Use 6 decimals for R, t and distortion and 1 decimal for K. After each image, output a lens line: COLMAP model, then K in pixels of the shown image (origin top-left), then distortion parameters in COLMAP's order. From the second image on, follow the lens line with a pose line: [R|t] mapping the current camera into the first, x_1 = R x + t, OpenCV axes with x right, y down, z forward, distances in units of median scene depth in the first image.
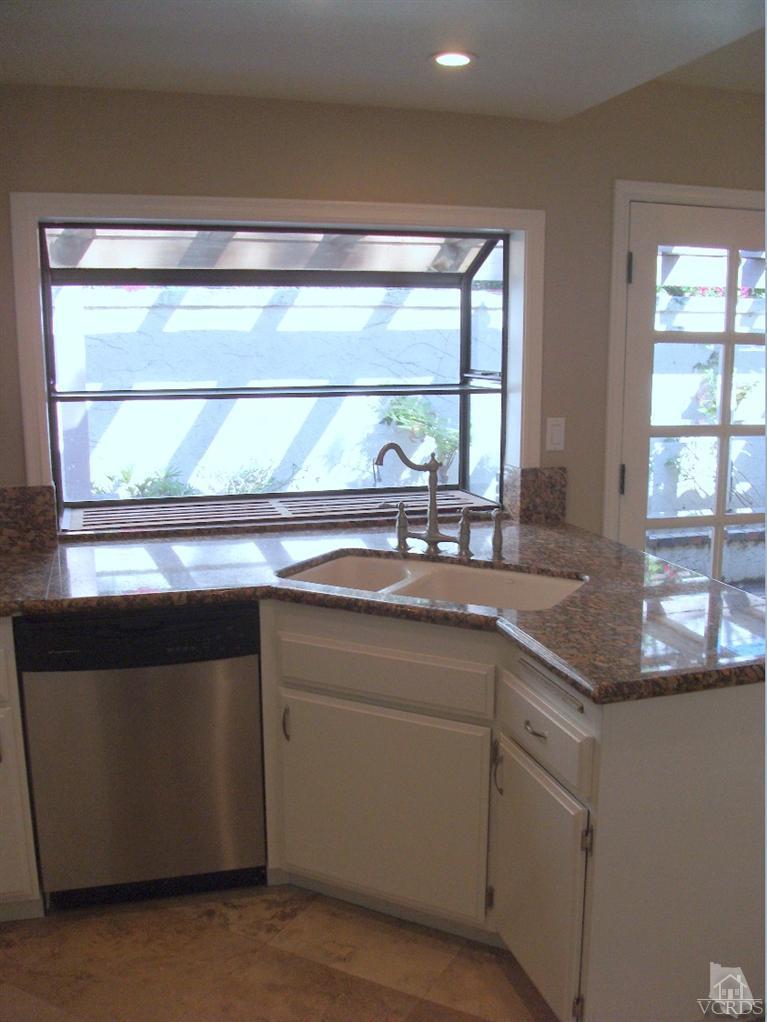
lens RADIAL K [[983.4, 0, 386.7], [0, 983.4, 531.6], [0, 0, 1]] dist [-0.162950, 0.164815]
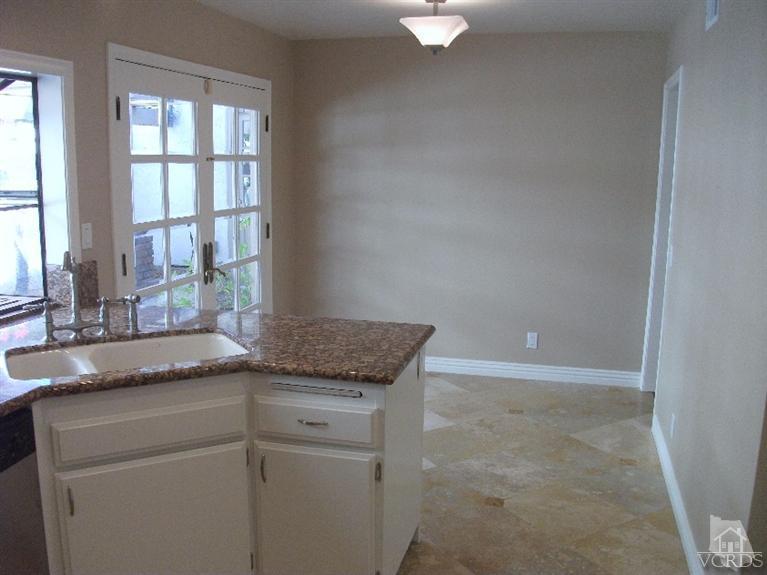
lens RADIAL K [[738.0, 0, 347.6], [0, 738.0, 304.9], [0, 0, 1]] dist [-0.162950, 0.164815]
pose [[0.547062, -0.158675, 0.821916, -0.513716], [0.154958, 0.984096, 0.086845, -0.046459], [-0.822625, 0.079853, 0.562950, 0.217490]]
